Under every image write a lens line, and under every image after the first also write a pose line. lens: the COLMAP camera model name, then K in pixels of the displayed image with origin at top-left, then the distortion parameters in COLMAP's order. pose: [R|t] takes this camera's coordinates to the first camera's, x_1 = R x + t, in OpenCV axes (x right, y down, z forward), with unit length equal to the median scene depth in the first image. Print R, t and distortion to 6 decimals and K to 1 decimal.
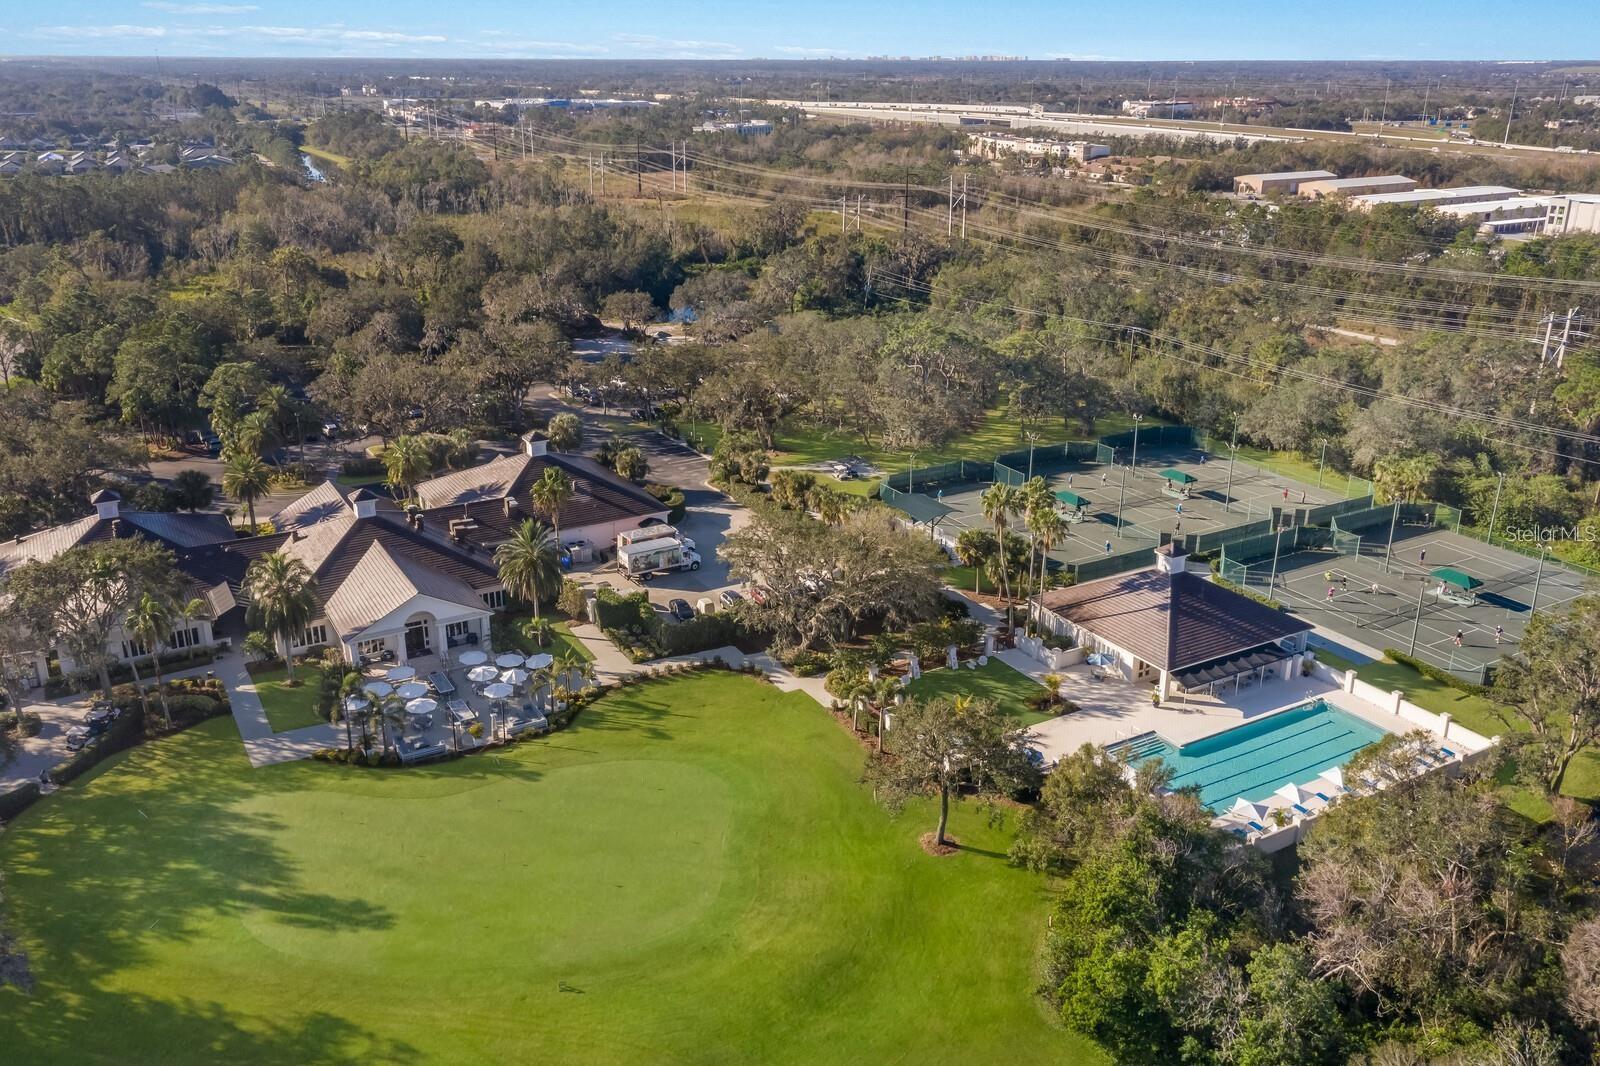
lens RADIAL K [[1309.5, 0, 800.0], [0, 1309.5, 533.0], [0, 0, 1]] dist [0.000667, 0.009447]
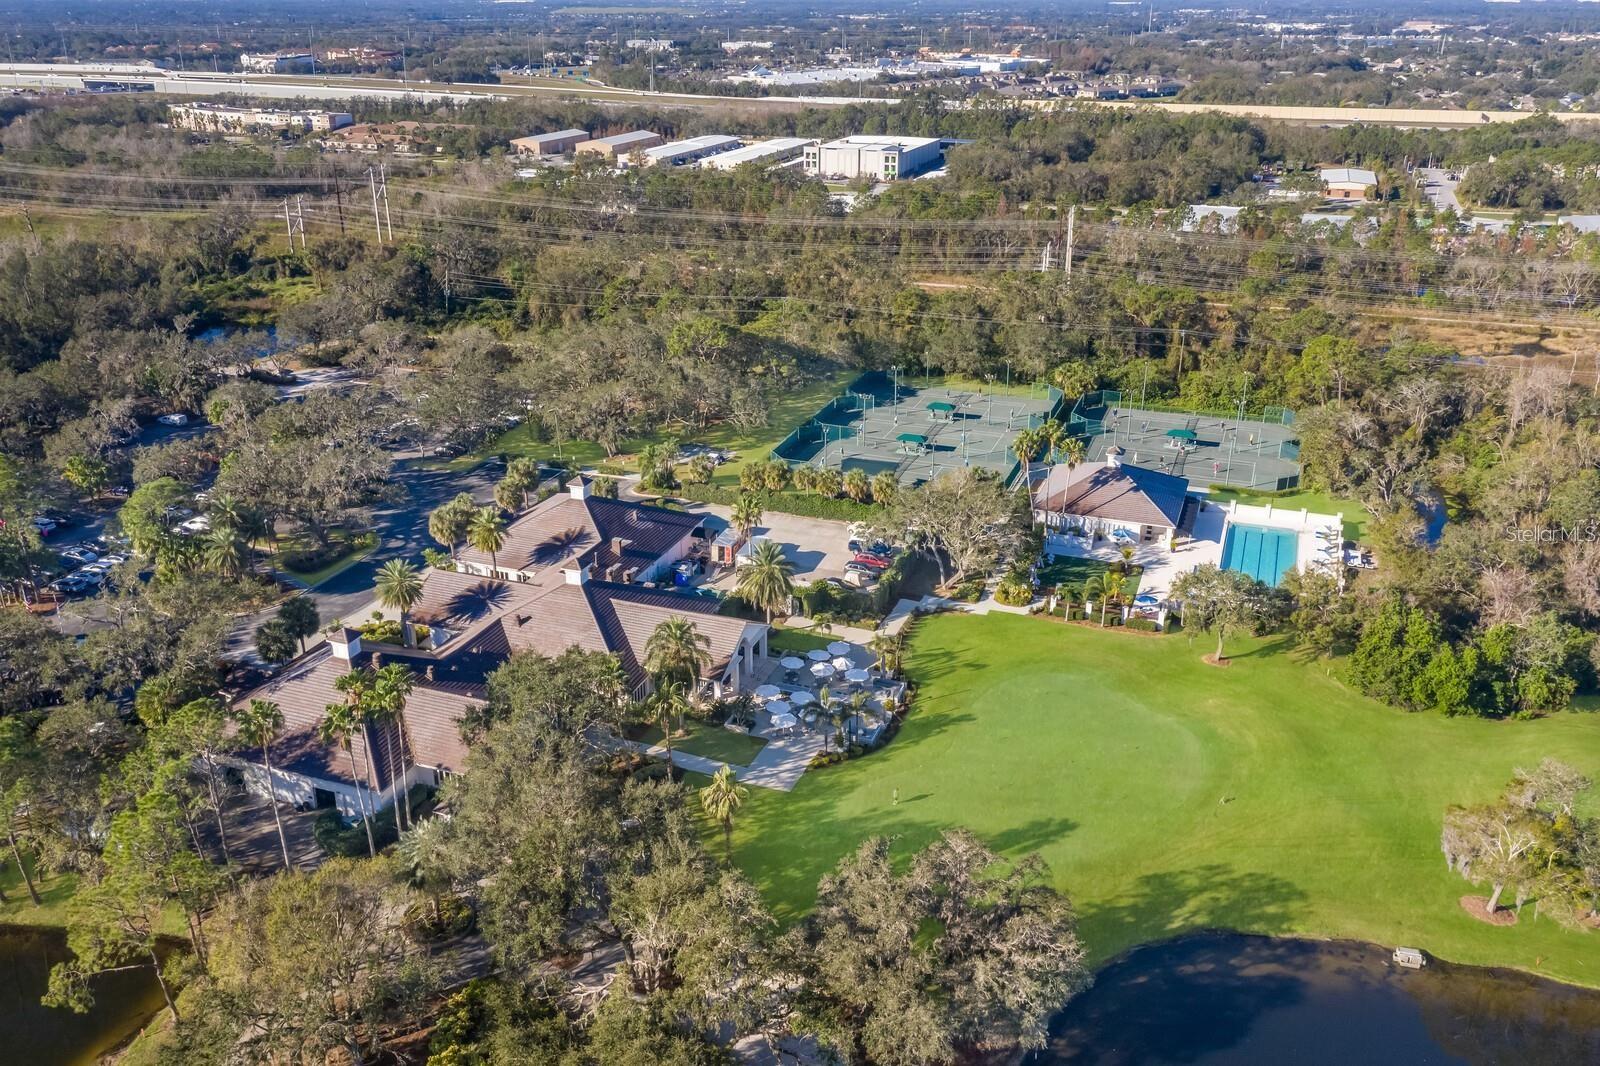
lens RADIAL K [[1286.8, 0, 802.3], [0, 1286.8, 558.2], [0, 0, 1]] dist [0.001983, 0.017279]
pose [[0.770687, -0.256096, 0.583486, -0.688038], [0.217659, 0.966408, 0.136672, -0.116037], [-0.598887, 0.021670, 0.800540, 0.055295]]
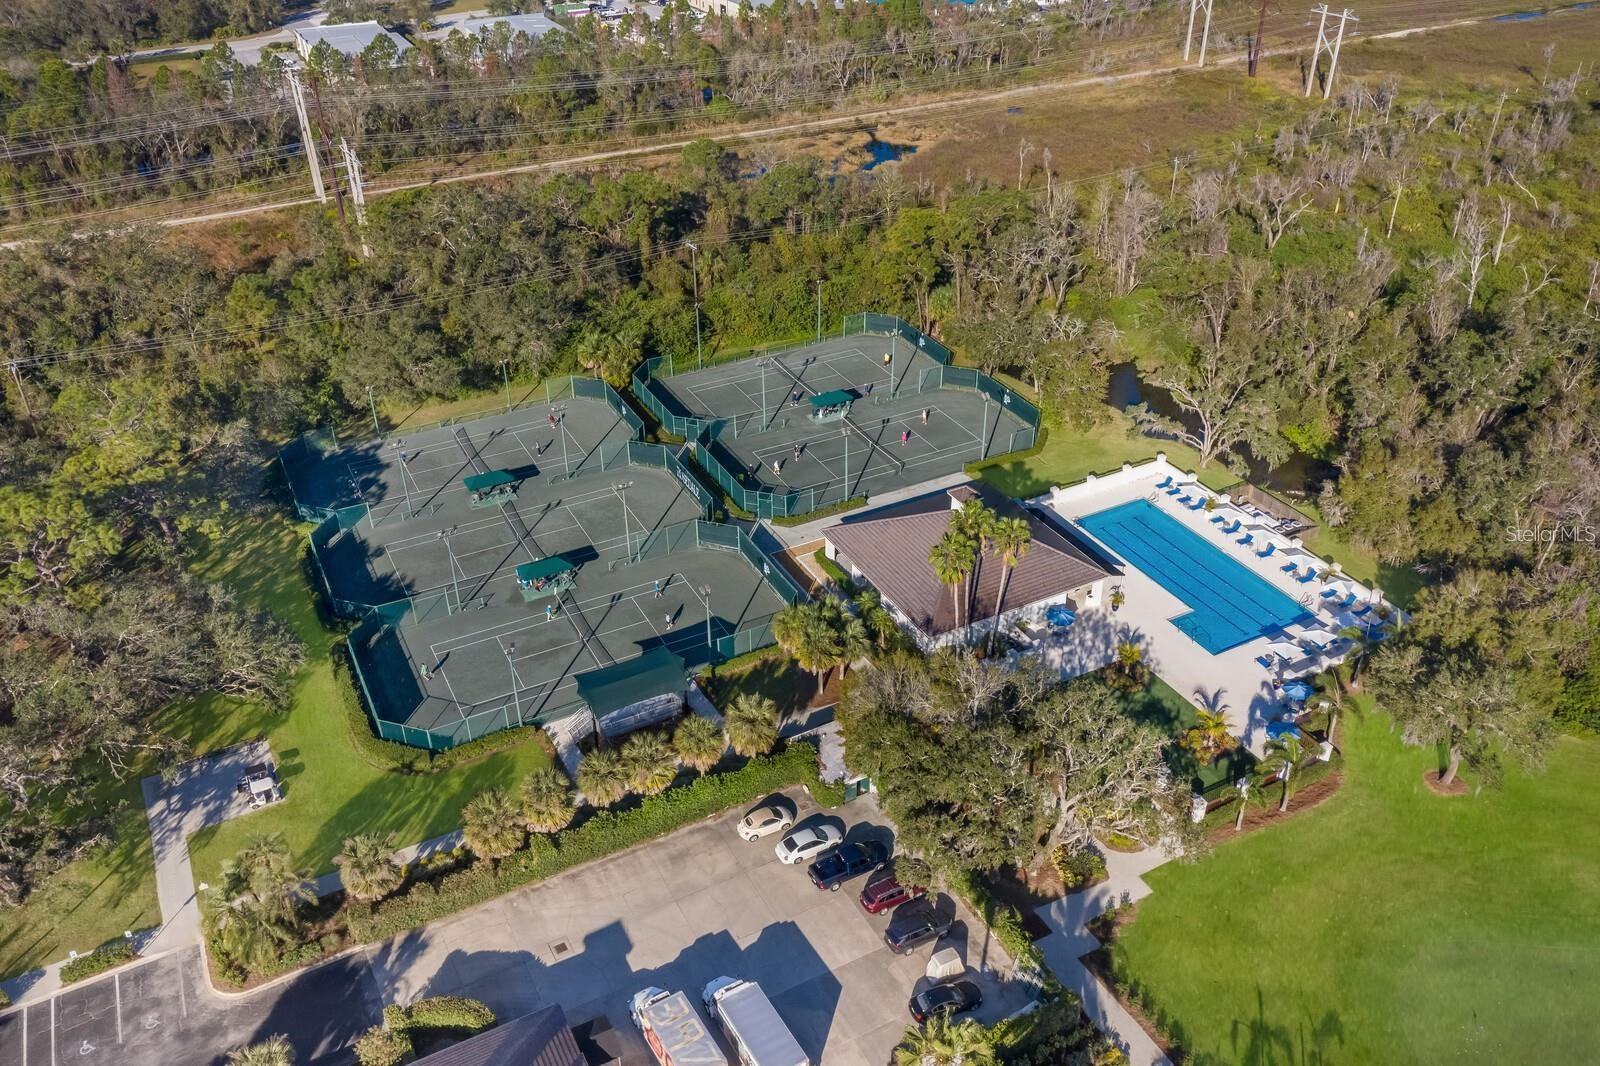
lens RADIAL K [[1264.9, 0, 800.0], [0, 1264.9, 533.0], [0, 0, 1]] dist [0.012422, -0.005943]
pose [[0.038487, -0.536575, 0.842975, -0.403277], [0.348304, 0.797898, 0.491980, -0.365423], [-0.936591, 0.274676, 0.217600, 0.751024]]
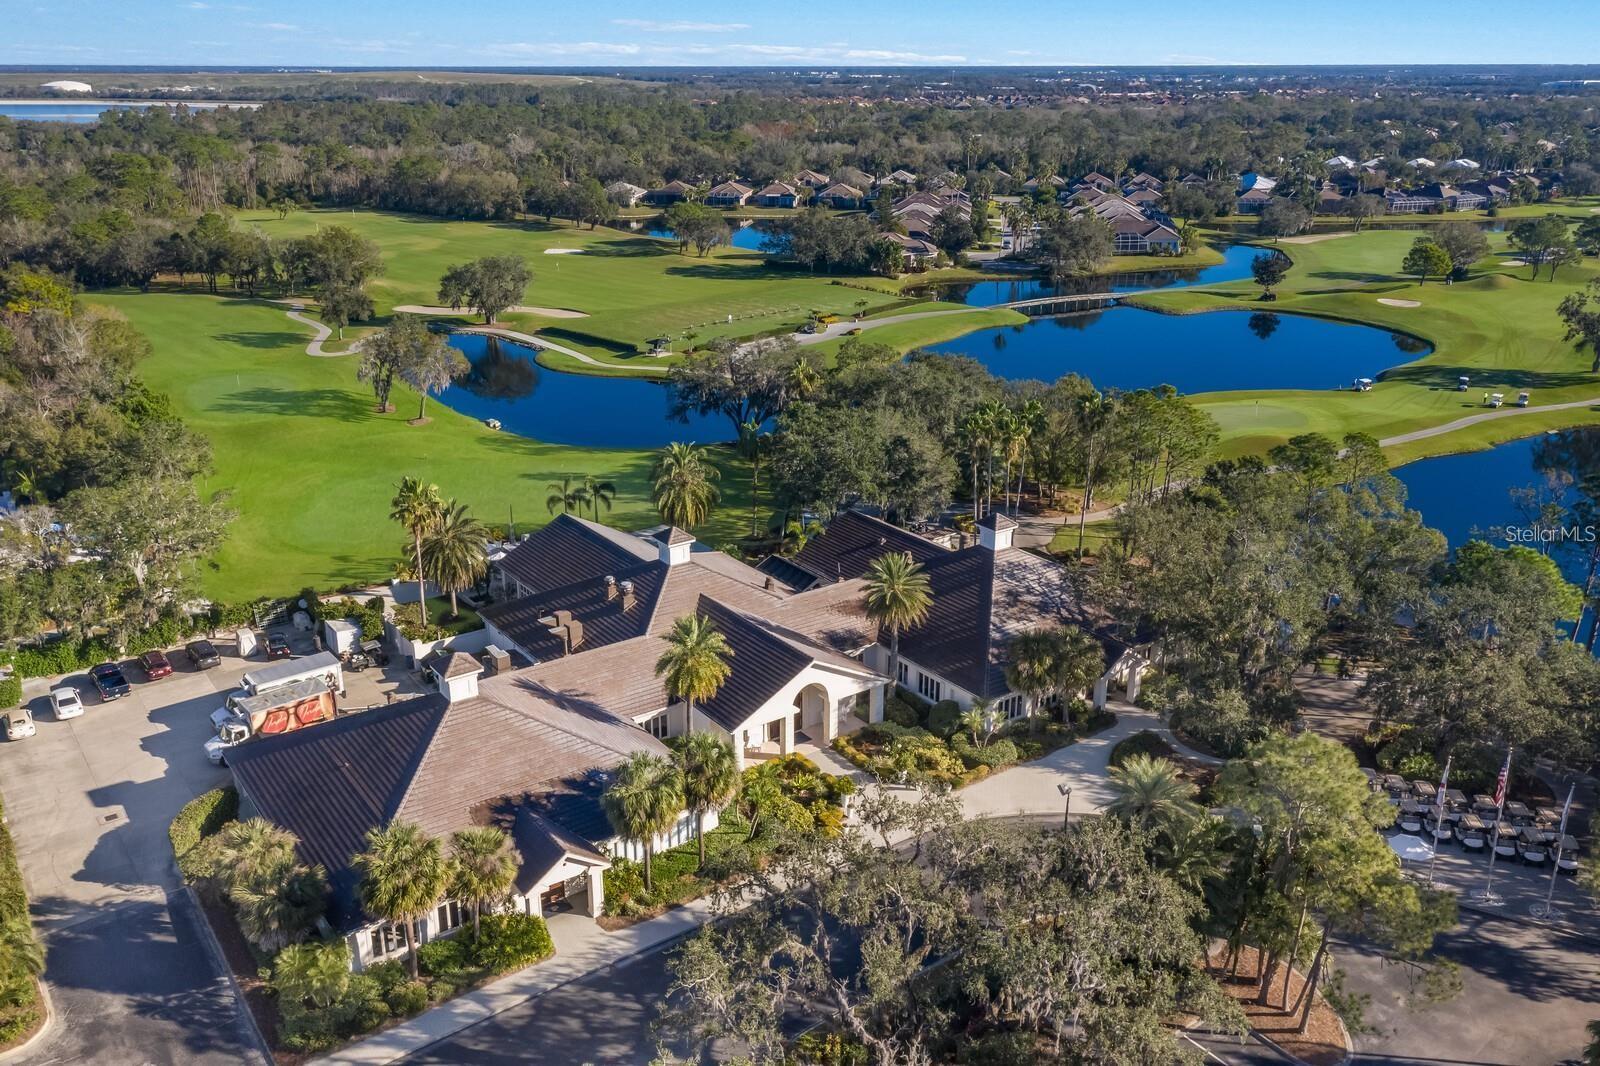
lens RADIAL K [[1309.5, 0, 800.0], [0, 1309.5, 533.0], [0, 0, 1]] dist [0.000667, 0.009447]
pose [[-0.994757, 0.030632, -0.097569, -0.287145], [-0.038281, 0.773179, 0.633031, -0.444564], [0.094830, 0.633447, -0.767953, 1.378090]]
